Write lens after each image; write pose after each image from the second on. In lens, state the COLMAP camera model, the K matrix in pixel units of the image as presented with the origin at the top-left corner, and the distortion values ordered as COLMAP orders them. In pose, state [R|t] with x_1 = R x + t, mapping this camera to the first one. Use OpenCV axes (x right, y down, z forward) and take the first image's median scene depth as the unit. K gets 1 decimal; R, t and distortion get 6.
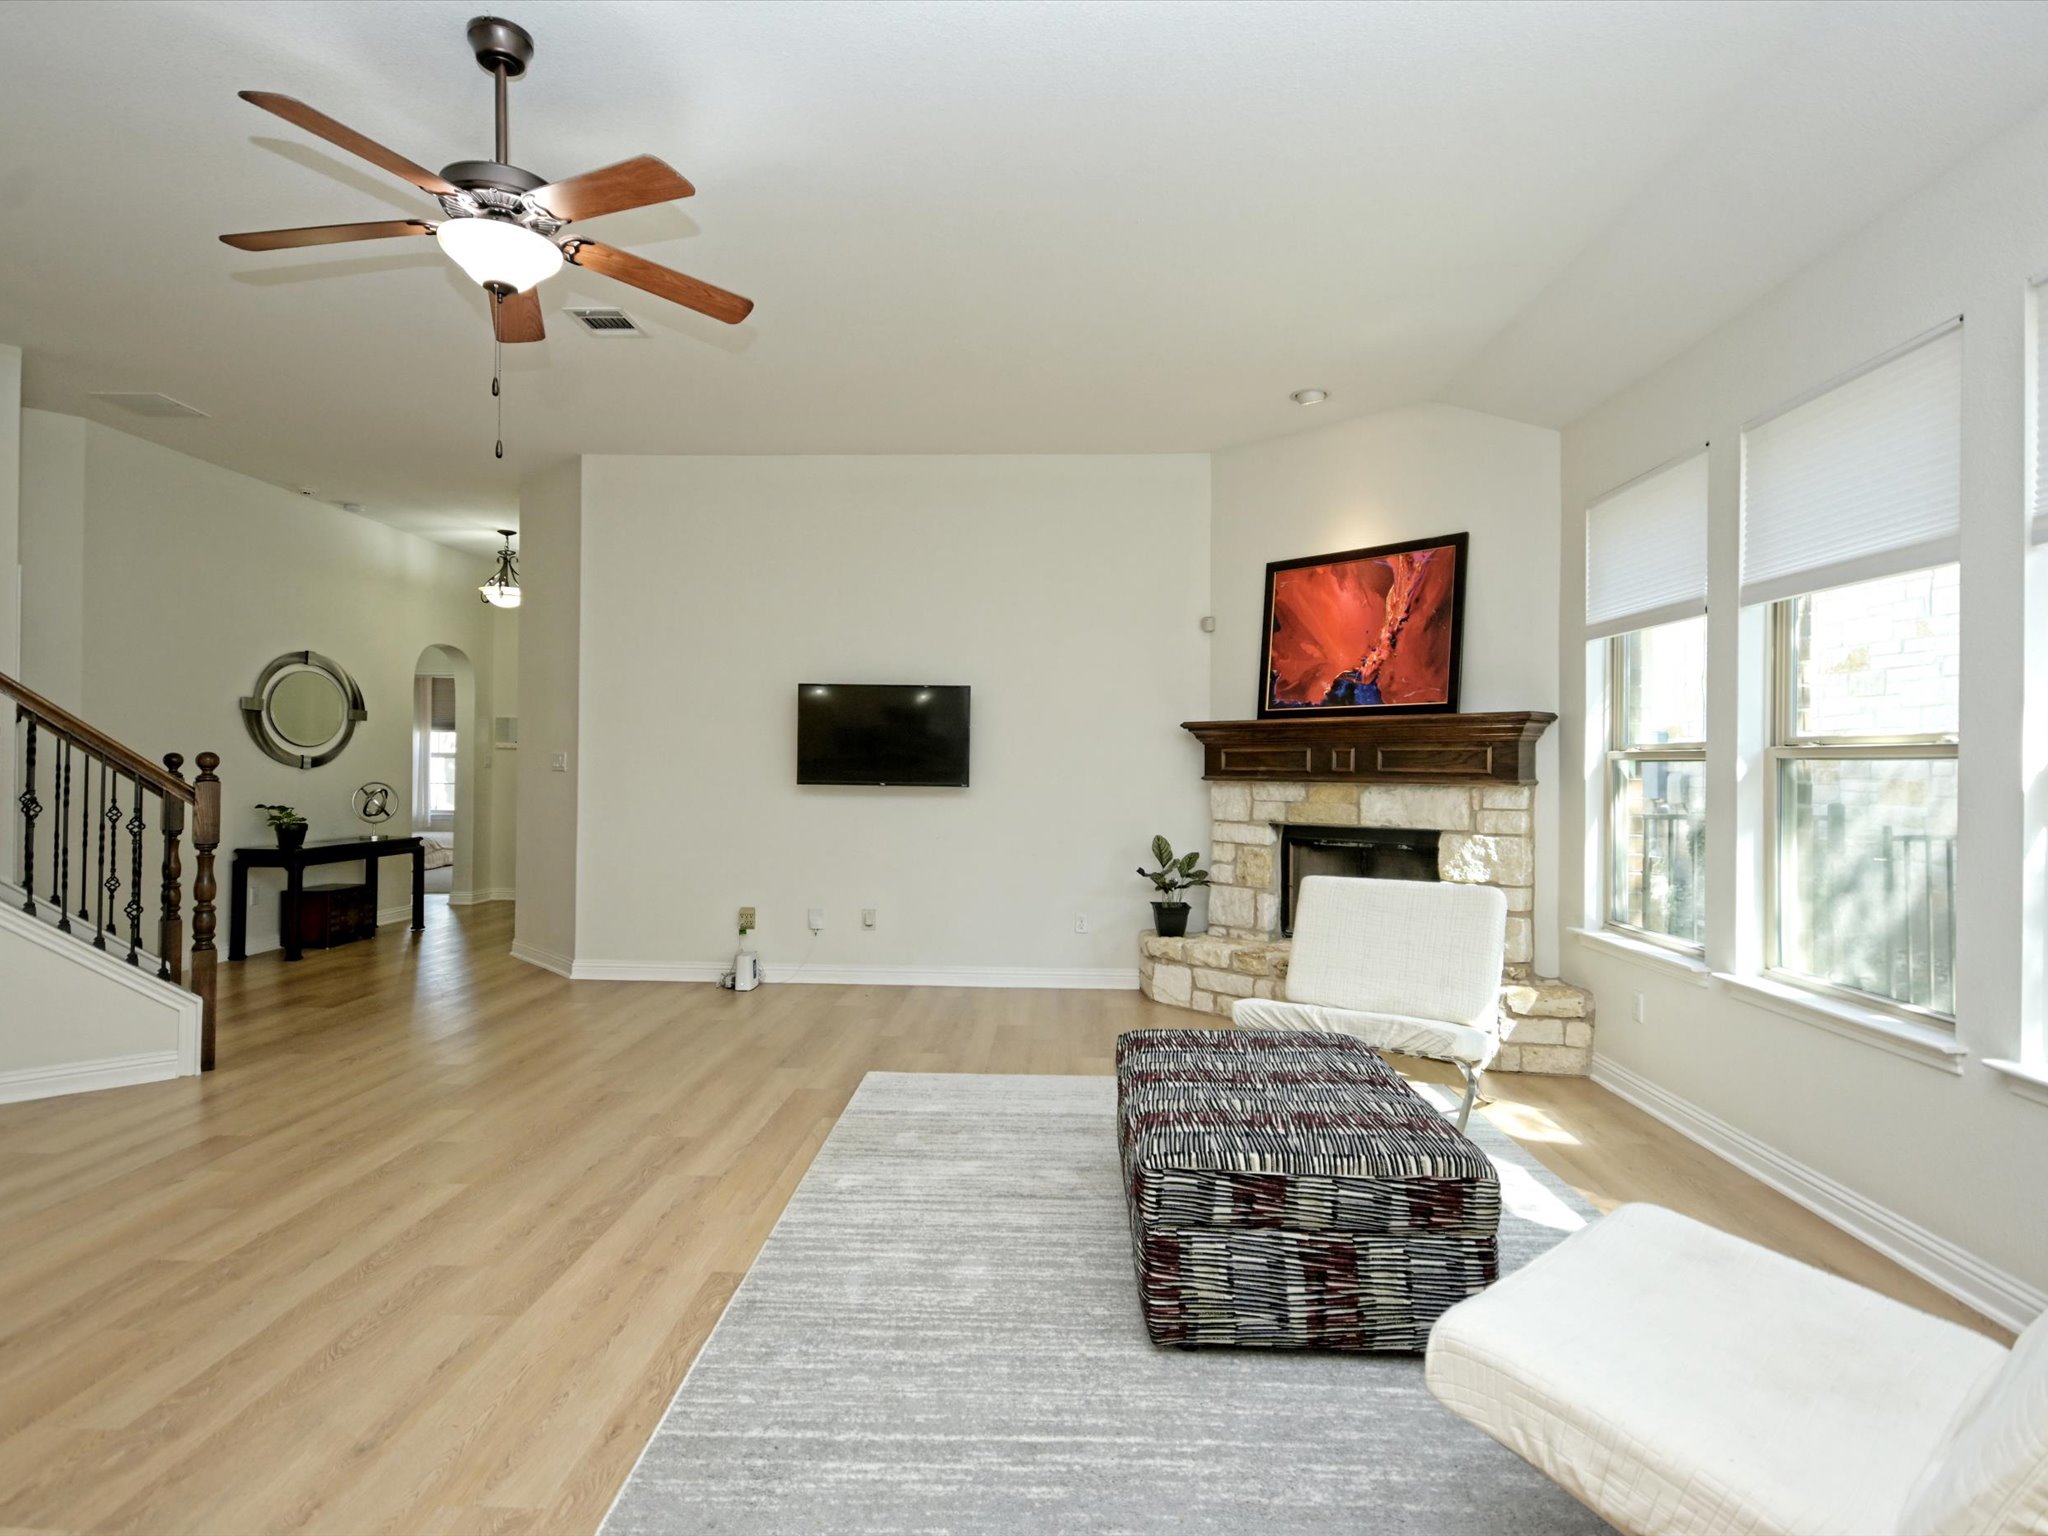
lens RADIAL K [[1117.3, 0, 1024.4], [0, 1117.3, 760.5], [0, 0, 1]] dist [0.020630, -0.001949]
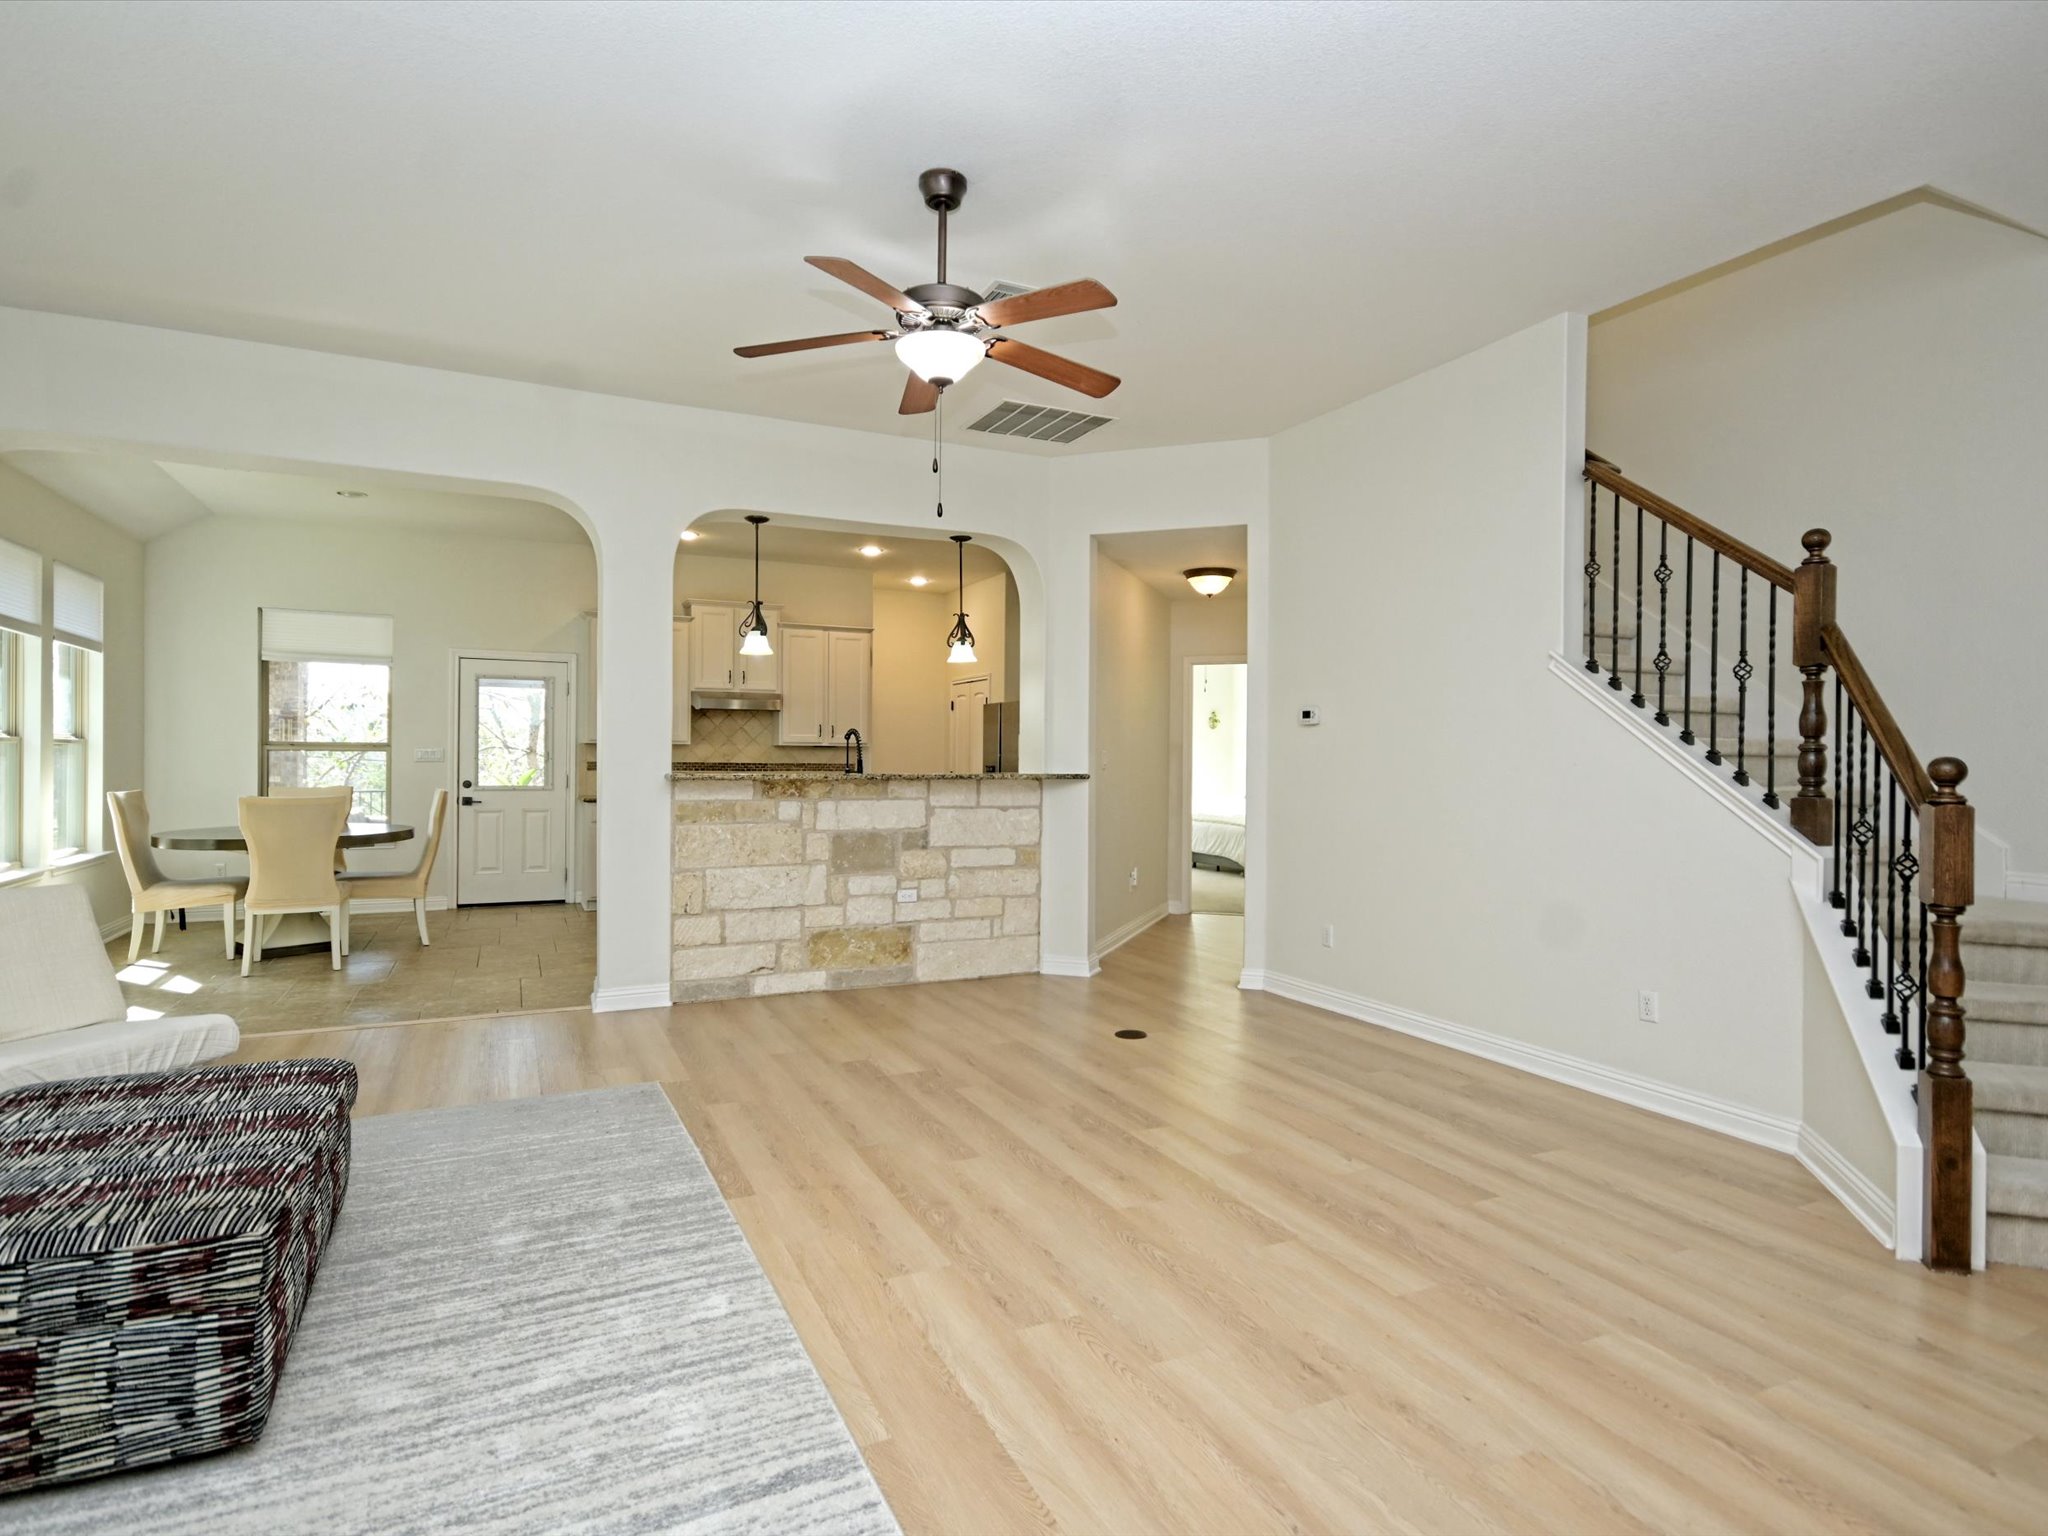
lens RADIAL K [[1117.3, 0, 1024.4], [0, 1117.3, 760.5], [0, 0, 1]] dist [0.020630, -0.001949]
pose [[-0.890471, -0.014934, -0.454796, 0.005543], [-0.012421, 0.999887, -0.008513, 0.006154], [0.454871, -0.001931, -0.890555, 1.160222]]
